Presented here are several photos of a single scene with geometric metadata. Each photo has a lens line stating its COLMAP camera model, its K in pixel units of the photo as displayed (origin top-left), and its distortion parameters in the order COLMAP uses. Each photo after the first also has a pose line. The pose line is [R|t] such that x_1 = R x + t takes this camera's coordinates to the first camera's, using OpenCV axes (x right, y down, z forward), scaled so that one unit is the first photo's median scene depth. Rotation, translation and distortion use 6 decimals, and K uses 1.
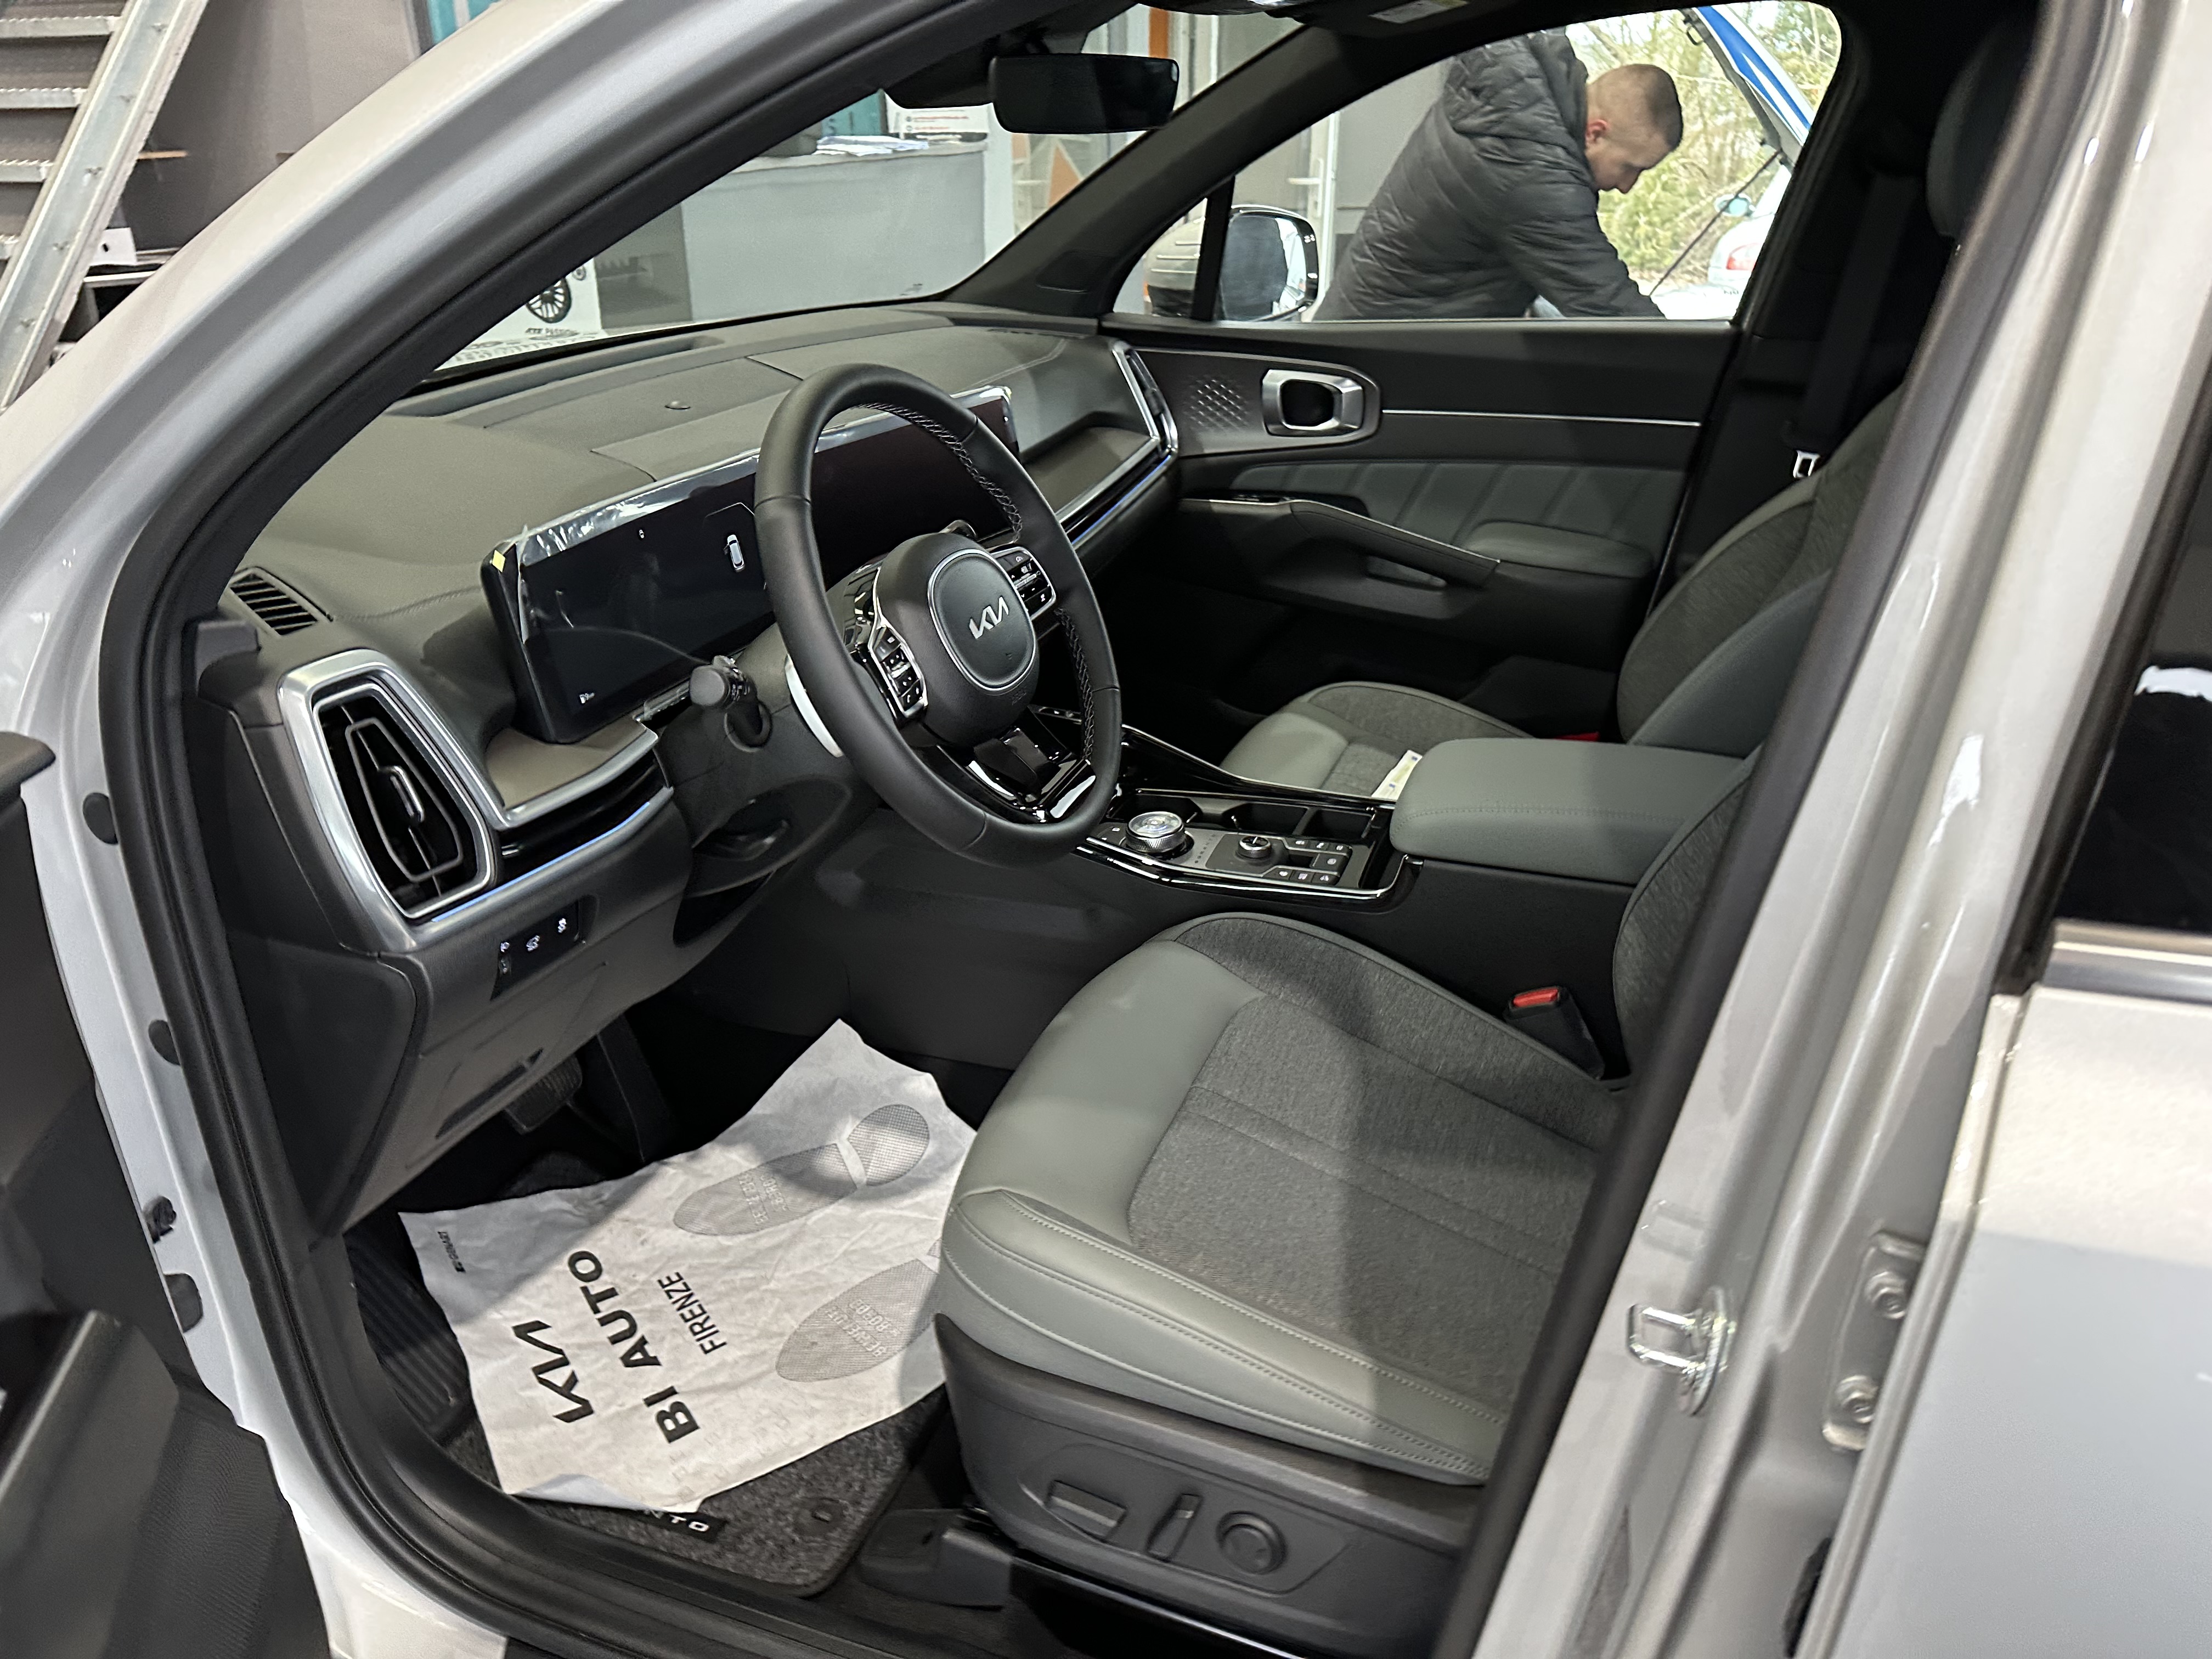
lens RADIAL K [[1575.2, 0, 1115.4], [0, 1575.2, 806.3], [0, 0, 1]] dist [0.160089, -0.397681]
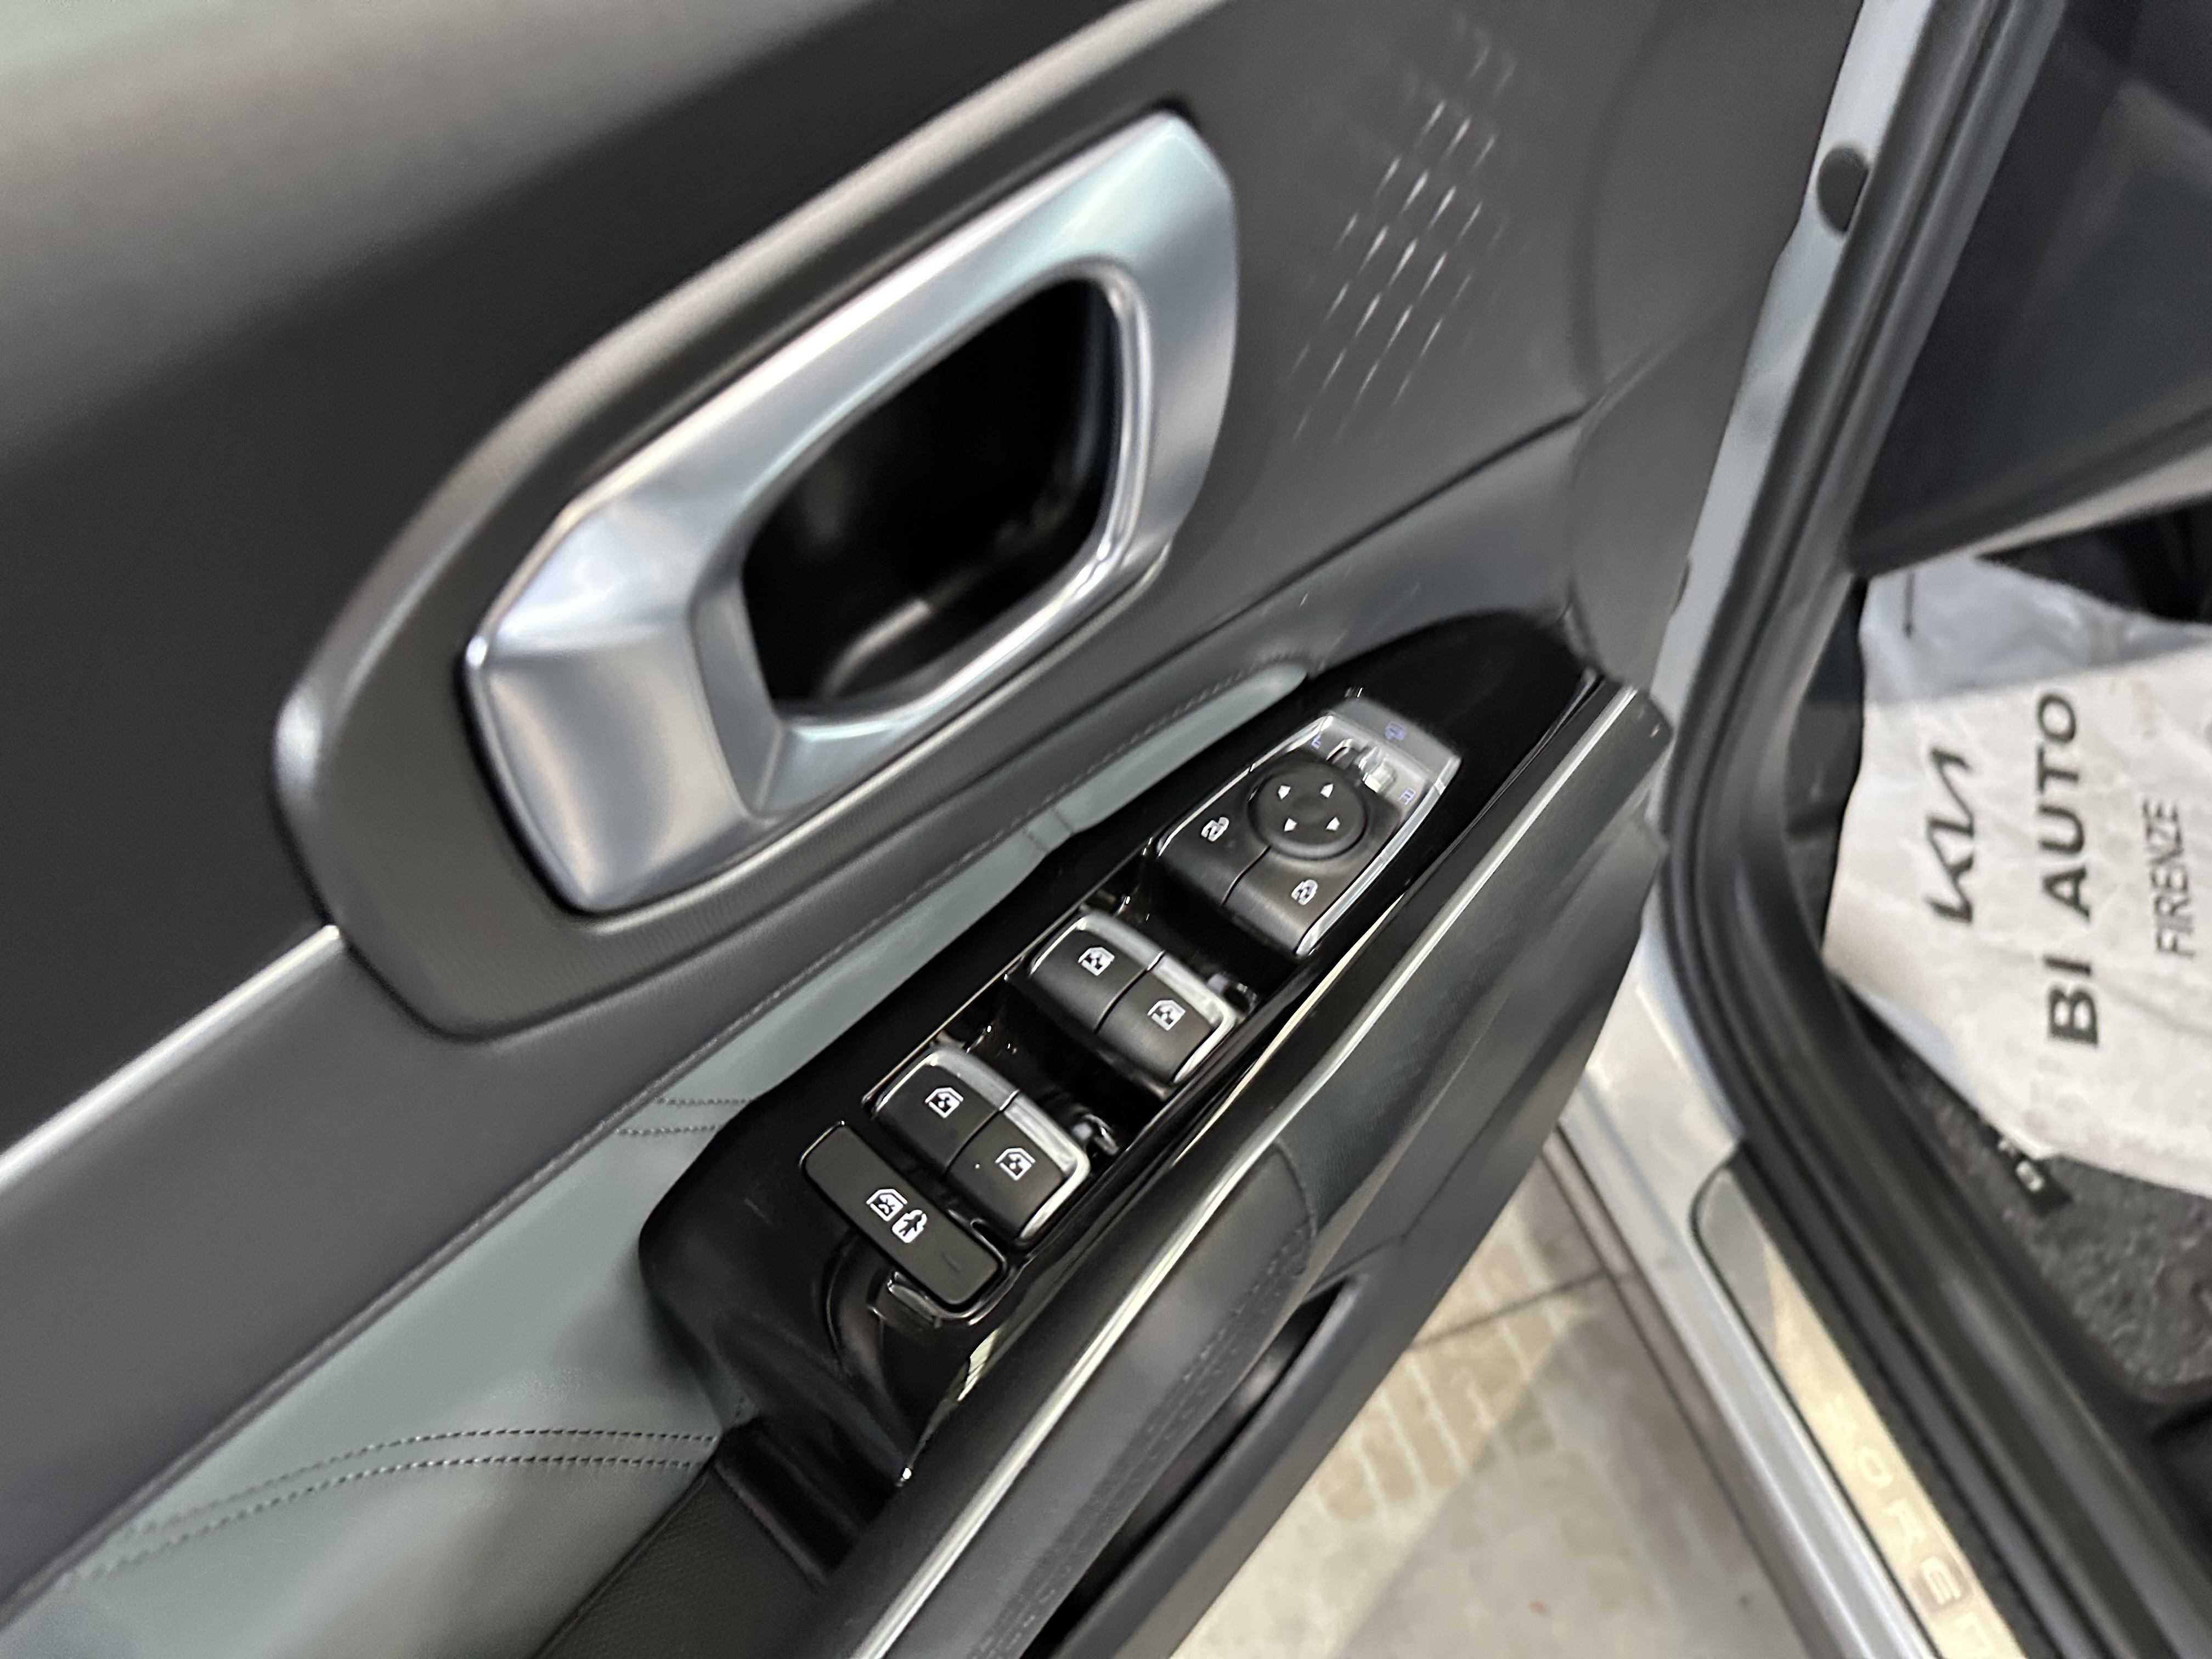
lens RADIAL K [[1575.5, 0, 1106.0], [0, 1575.5, 829.5], [0, 0, 1]] dist [-0.000263, -0.006496]
pose [[0.605754, 0.621069, -0.497328, -0.232778], [-0.293540, 0.755408, 0.585826, 0.045963], [0.739524, -0.208881, 0.639901, 0.263080]]
